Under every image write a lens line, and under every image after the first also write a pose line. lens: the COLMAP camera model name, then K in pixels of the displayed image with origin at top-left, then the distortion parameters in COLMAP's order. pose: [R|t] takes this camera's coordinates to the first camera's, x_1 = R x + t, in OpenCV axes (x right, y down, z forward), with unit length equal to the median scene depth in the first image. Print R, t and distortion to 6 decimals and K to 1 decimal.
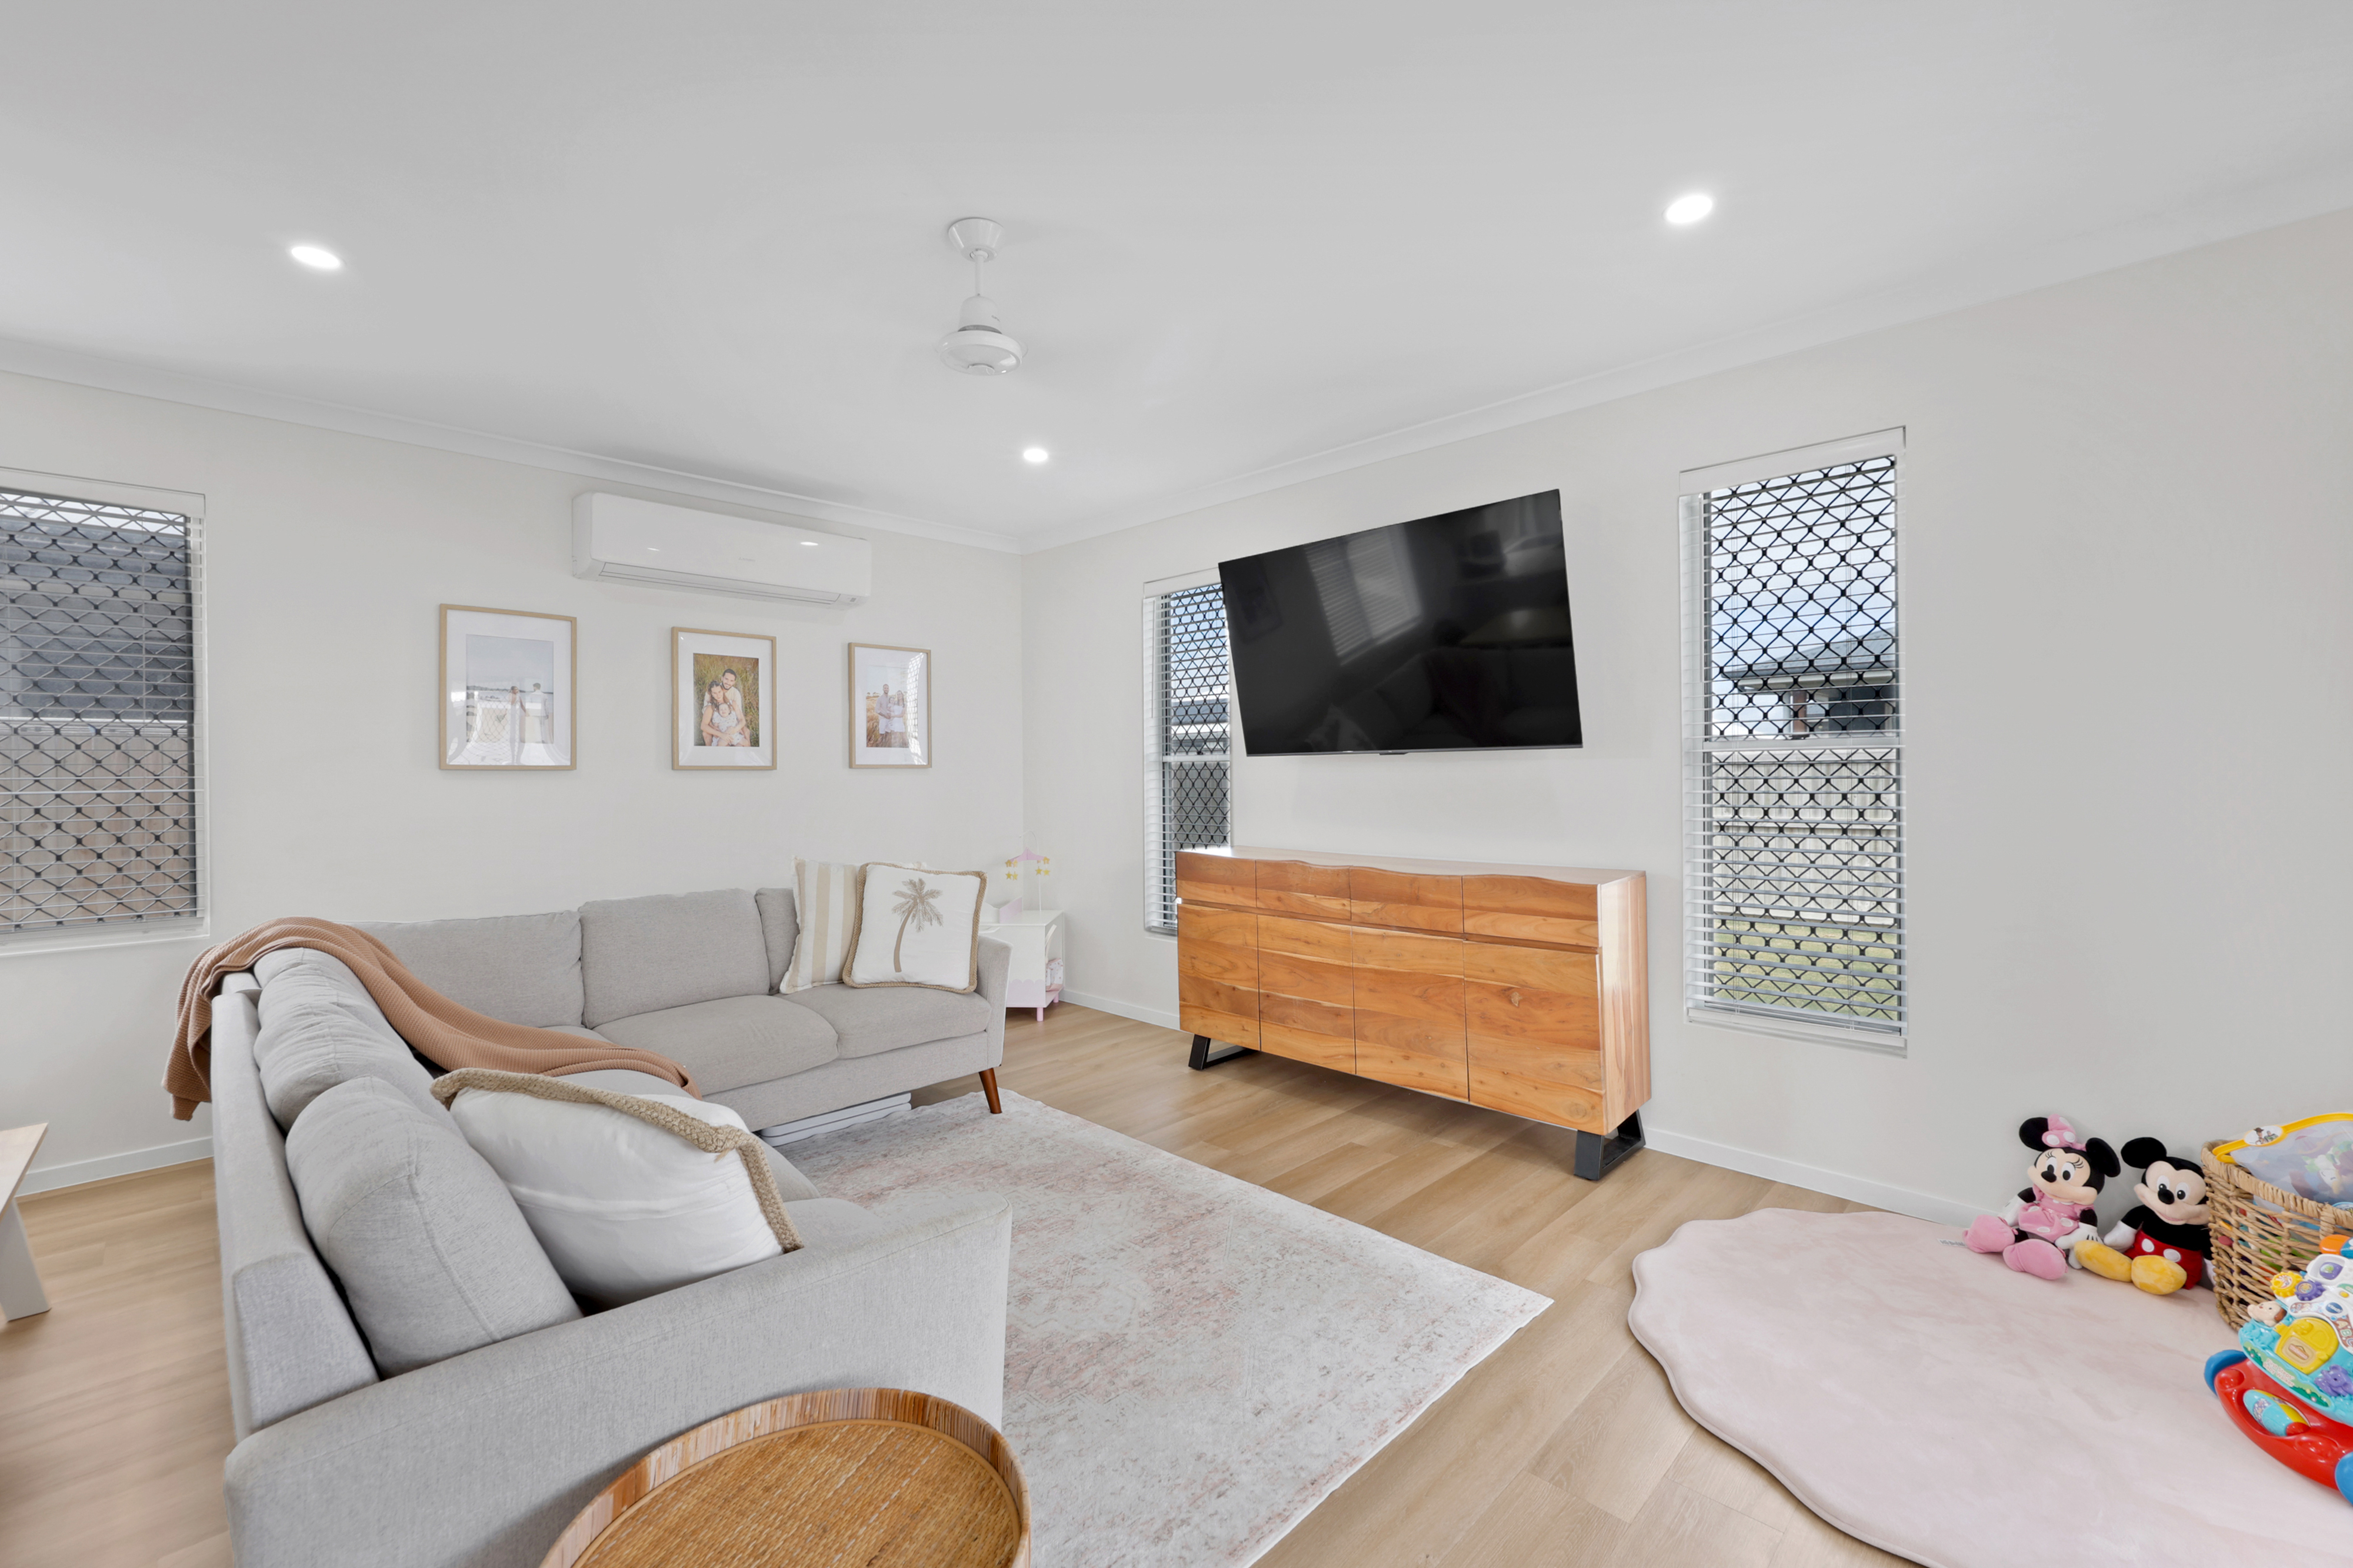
lens RADIAL K [[958.4, 0, 1177.5], [0, 958.4, 776.3], [0, 0, 1]] dist [-0.004042, -0.000135]
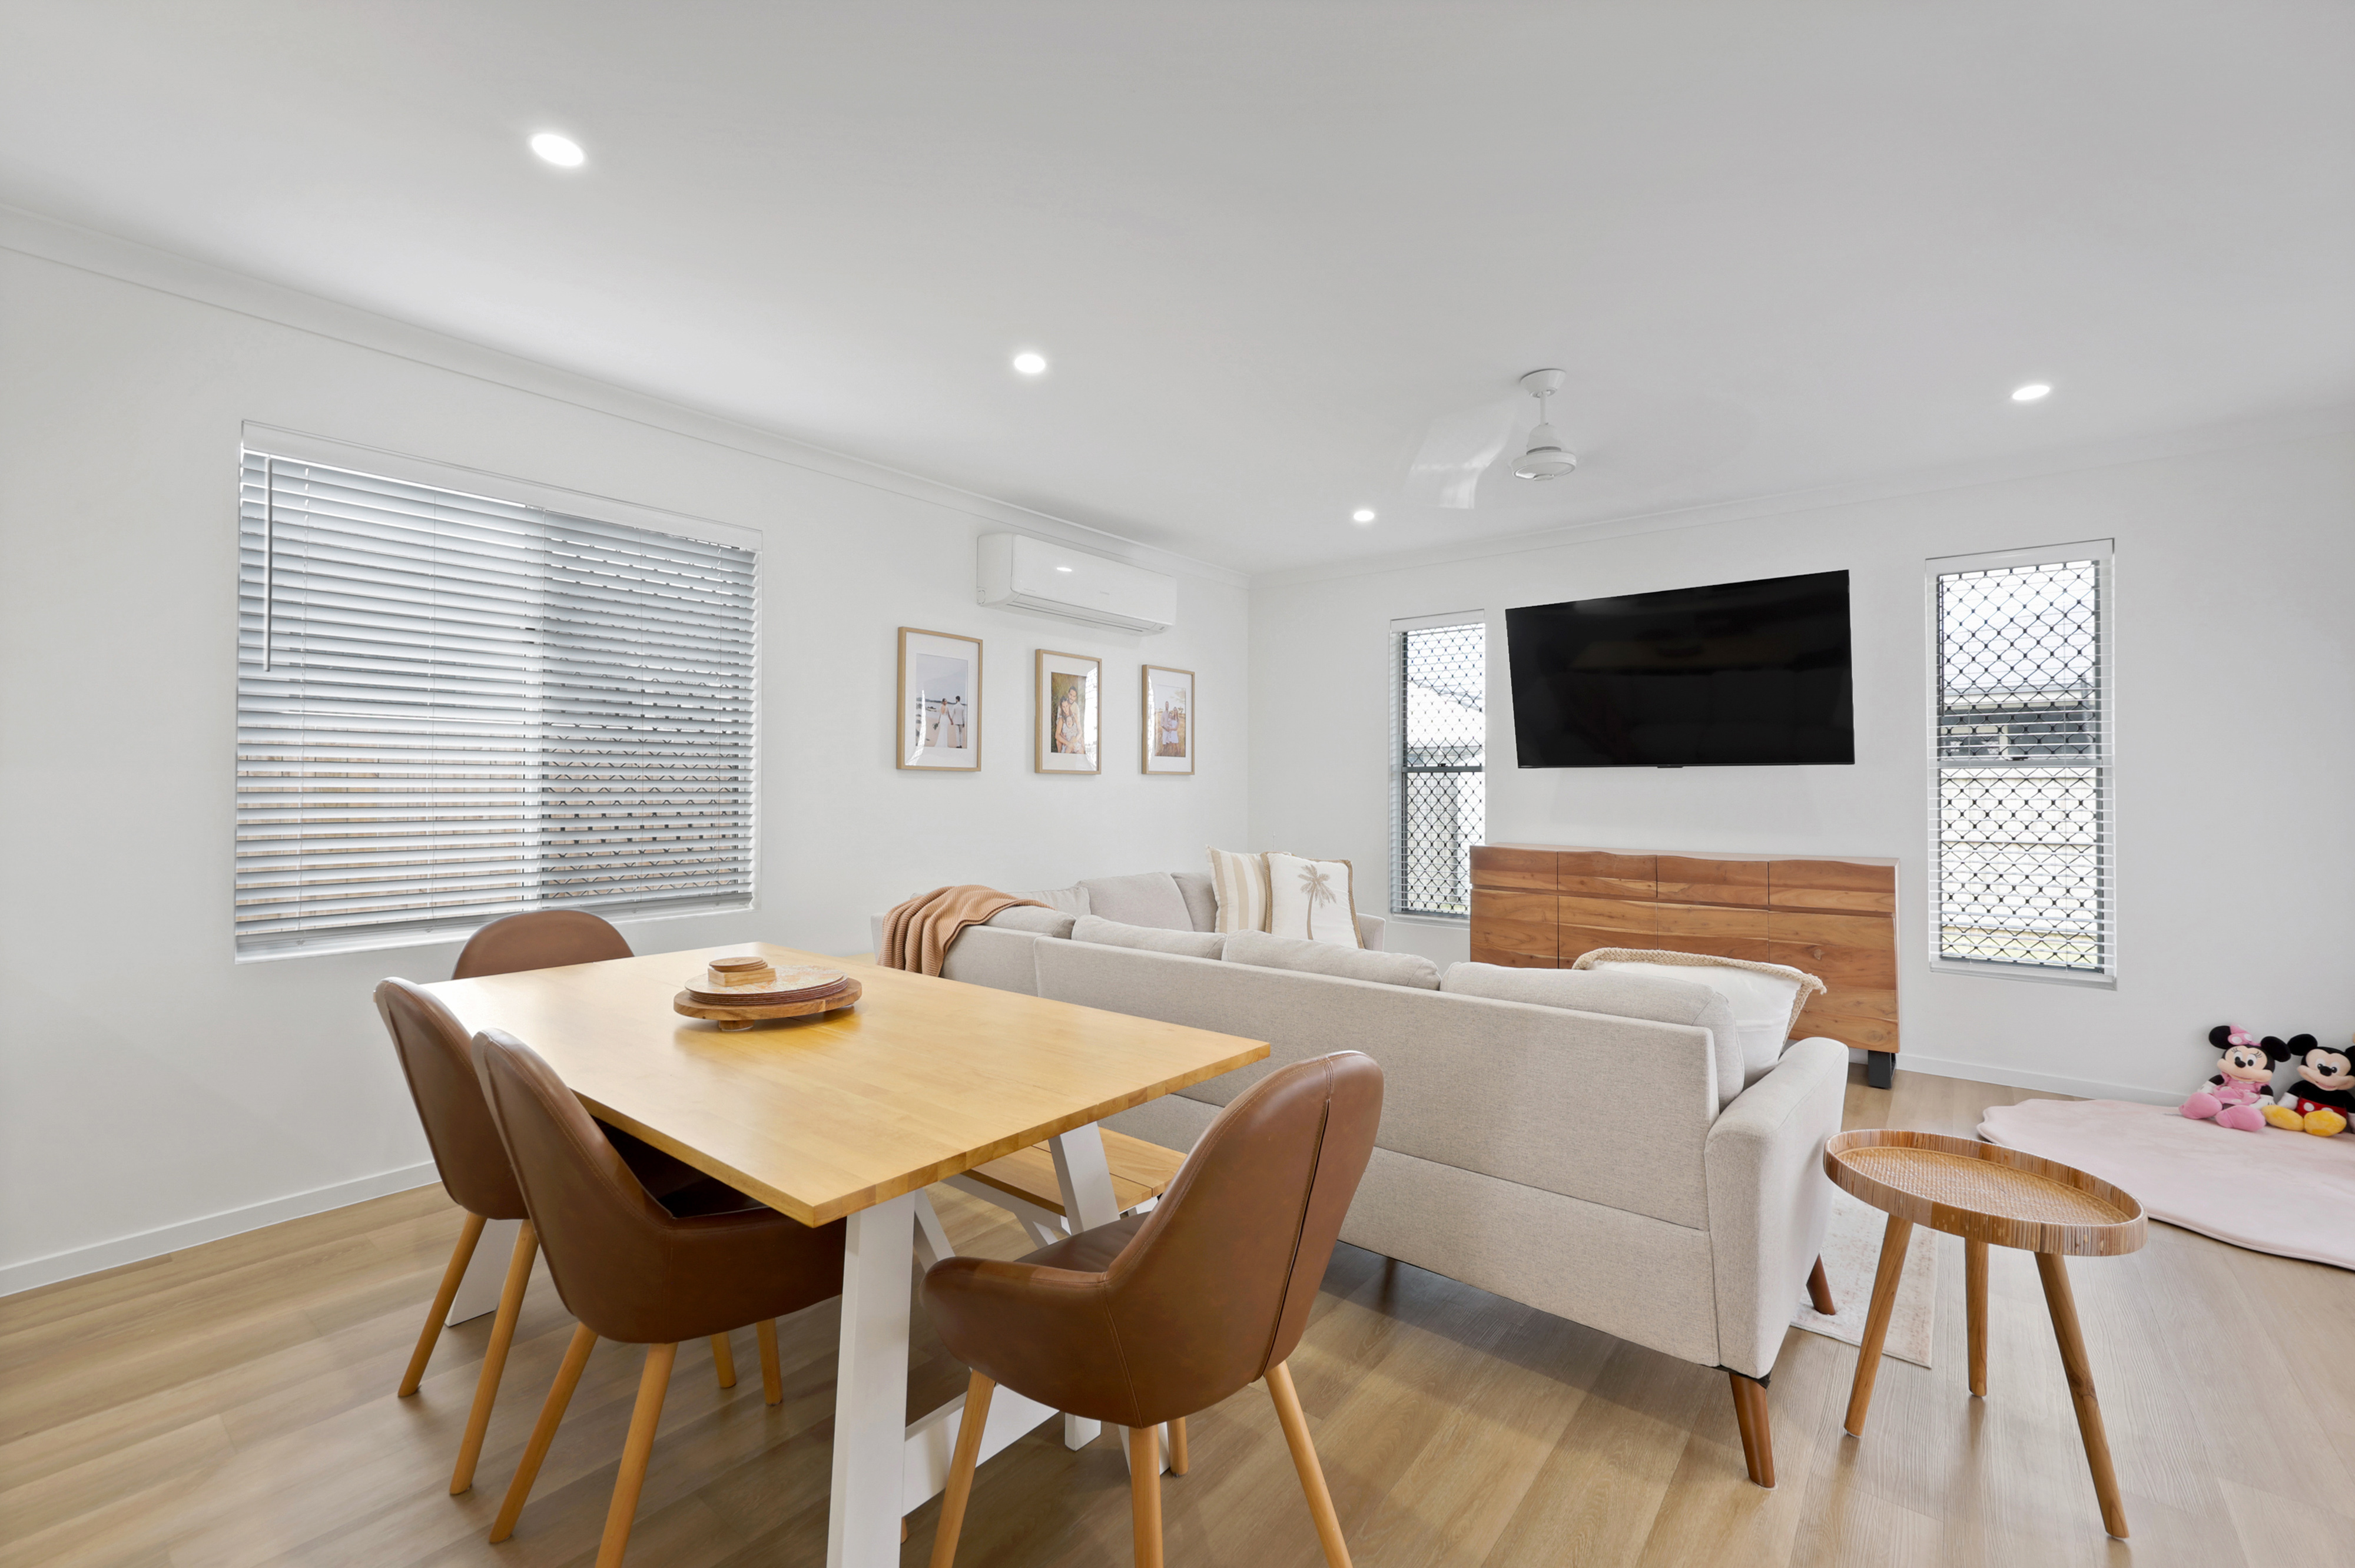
lens RADIAL K [[959.4, 0, 1169.6], [0, 959.4, 778.8], [0, 0, 1]] dist [-0.004042, -0.000135]
pose [[0.995135, 0.011686, 0.097822, -0.639008], [-0.010841, 0.999899, -0.009164, 0.012314], [-0.097919, 0.008059, 0.995162, -0.216092]]
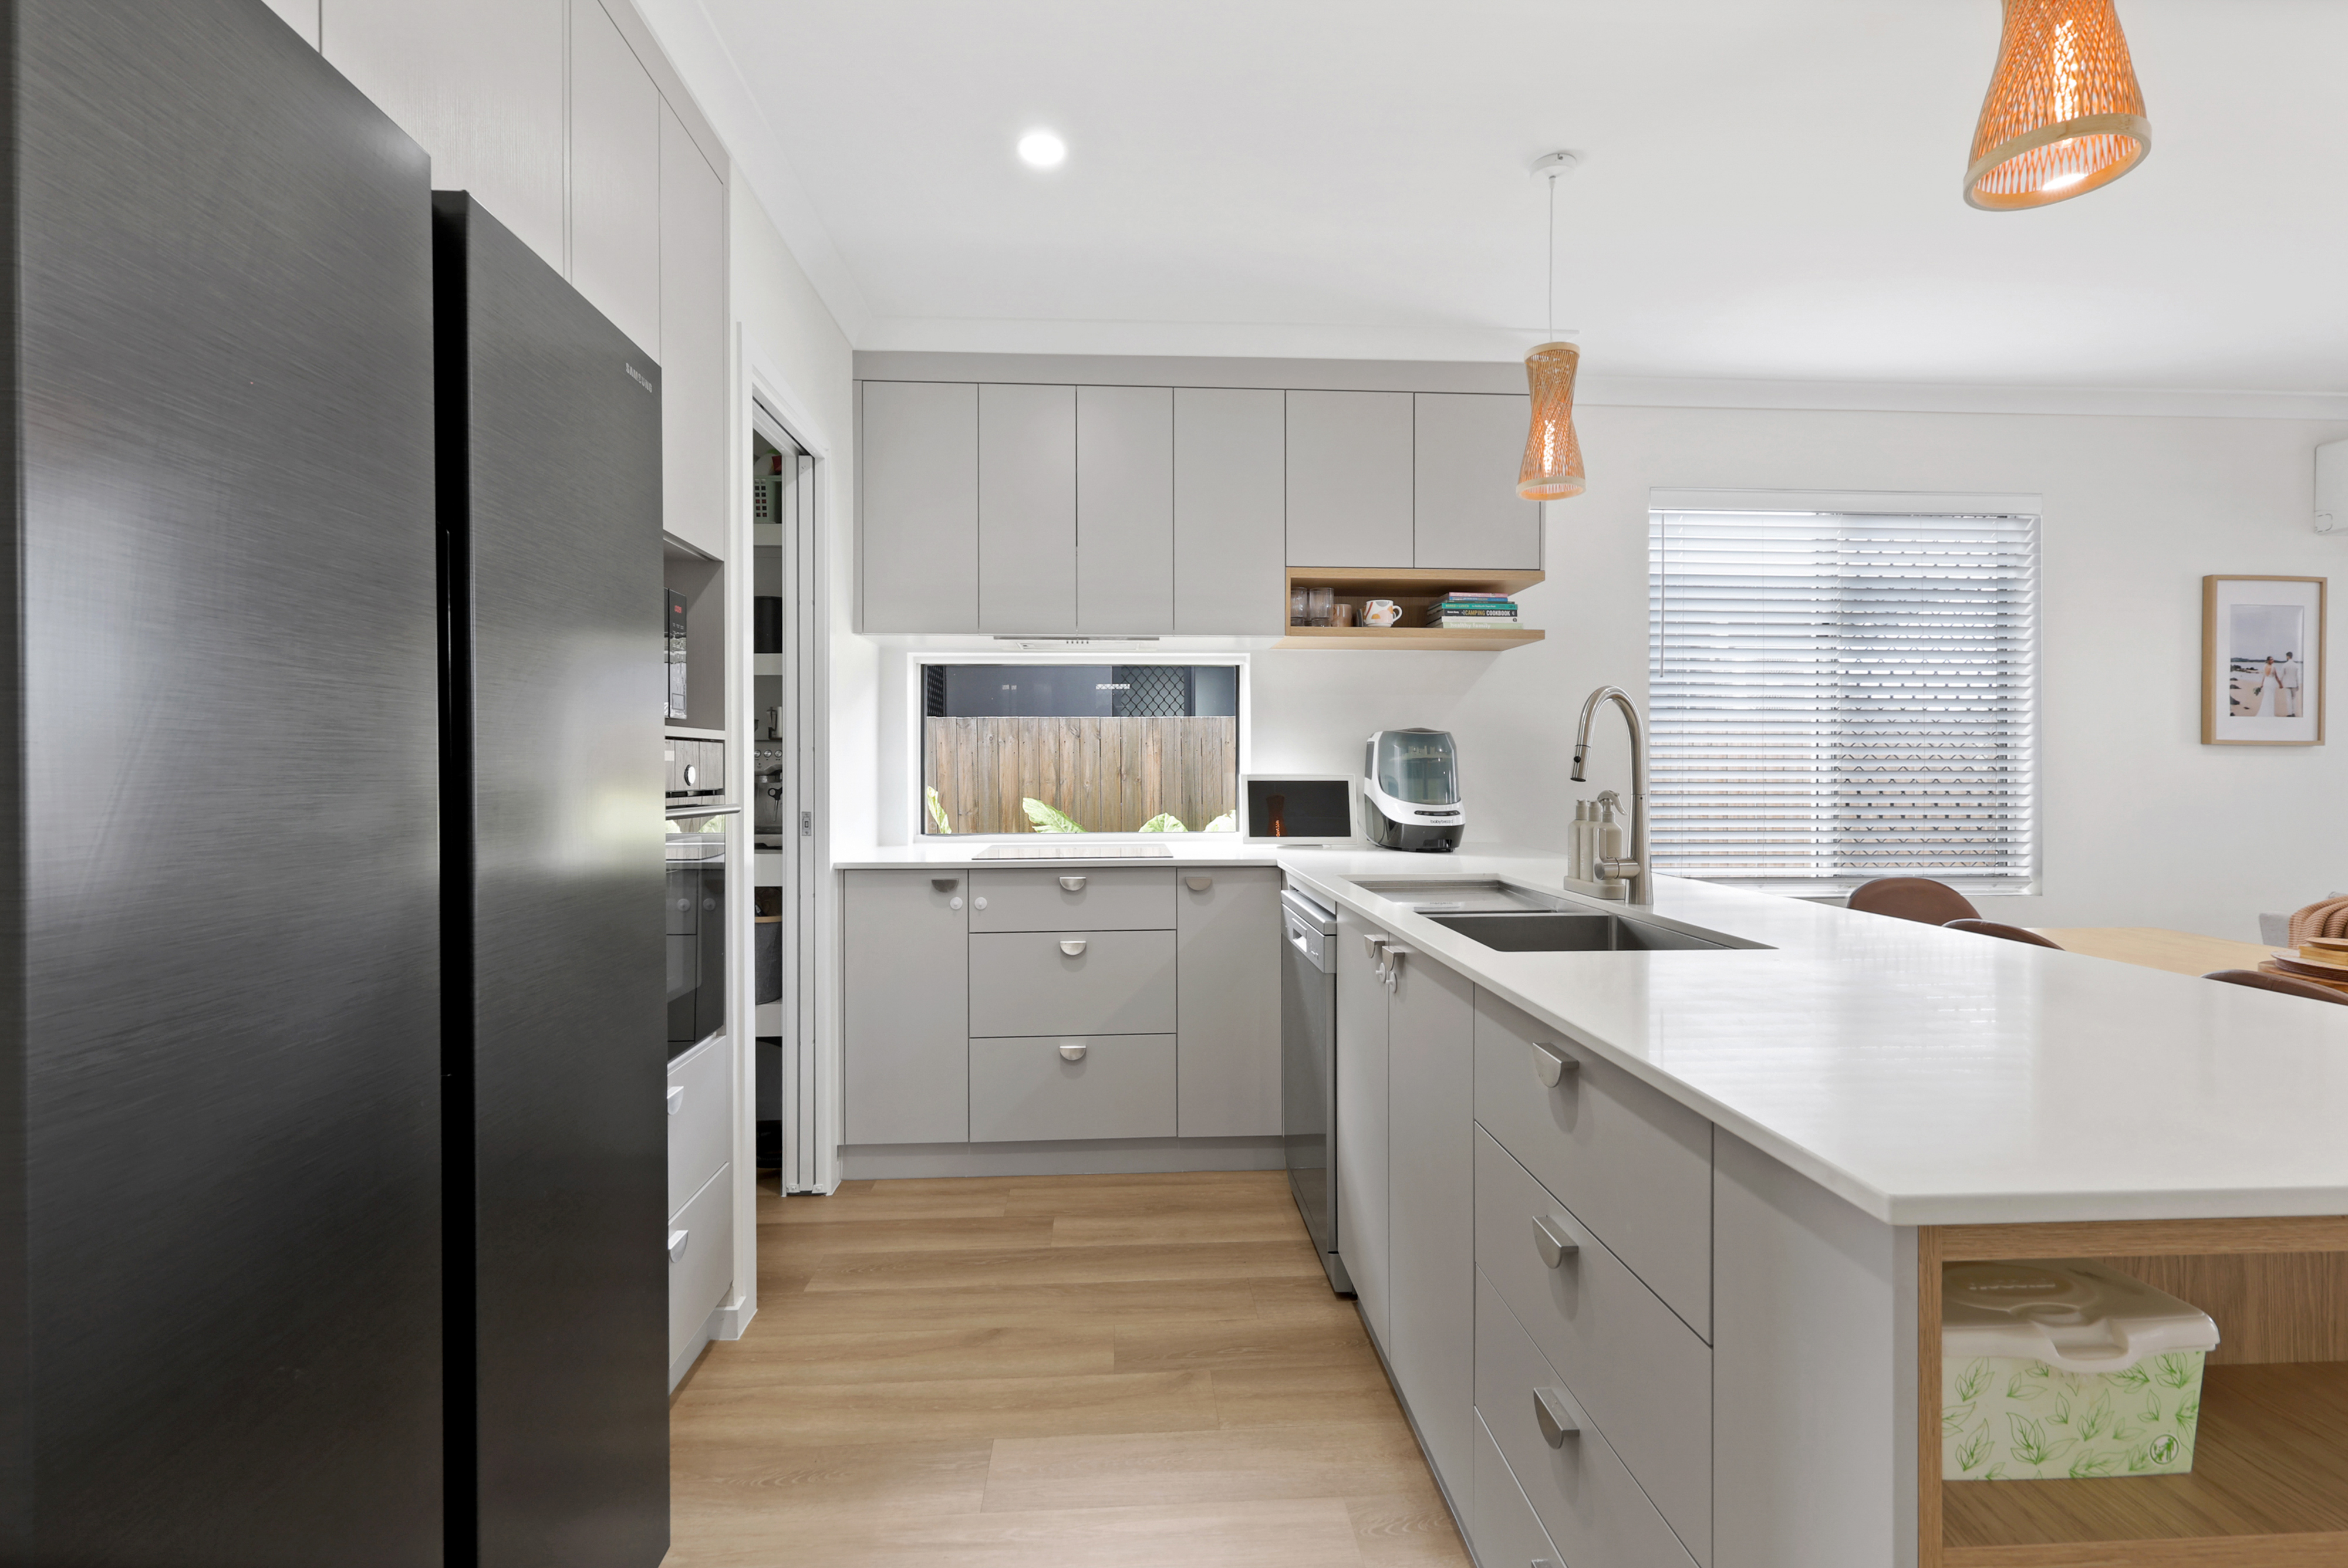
lens RADIAL K [[1036.8, 0, 1177.4], [0, 1036.8, 778.2], [0, 0, 1]] dist [-0.000325, 0.000158]
pose [[0.748628, 0.018341, -0.662737, -0.979034], [-0.006880, 0.999778, 0.019896, 0.014524], [0.662955, -0.010335, 0.748588, -0.567285]]
